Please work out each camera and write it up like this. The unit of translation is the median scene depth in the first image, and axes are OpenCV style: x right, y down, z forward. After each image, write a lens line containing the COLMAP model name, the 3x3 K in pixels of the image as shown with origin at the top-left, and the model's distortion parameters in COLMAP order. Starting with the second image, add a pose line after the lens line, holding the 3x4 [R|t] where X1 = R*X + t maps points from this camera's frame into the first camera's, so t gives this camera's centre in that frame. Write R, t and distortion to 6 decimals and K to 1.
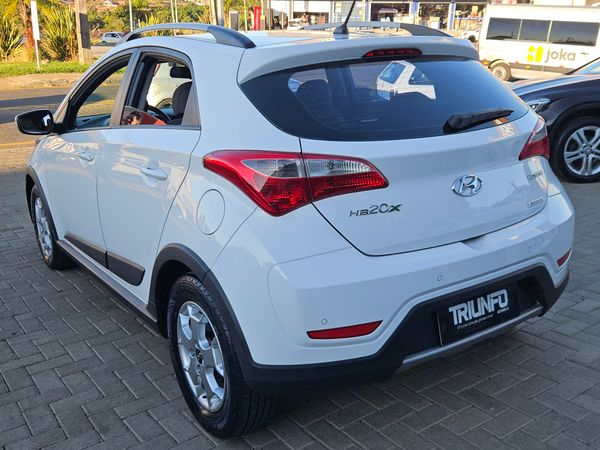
lens RADIAL K [[573.1, 0, 304.3], [0, 573.1, 231.2], [0, 0, 1]] dist [0.077935, 0.000000]
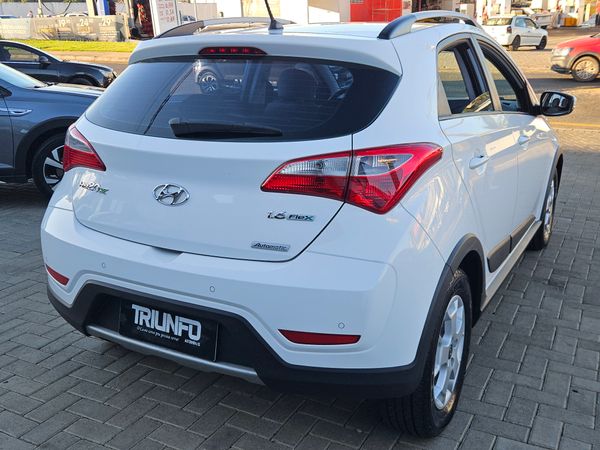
lens RADIAL K [[573.1, 0, 303.2], [0, 573.1, 222.0], [0, 0, 1]] dist [0.077935, 0.000000]
pose [[0.462634, 0.274724, -0.842910, 1.164481], [-0.253406, 0.952086, 0.171224, -0.246255], [0.849562, 0.134384, 0.510084, 0.689250]]
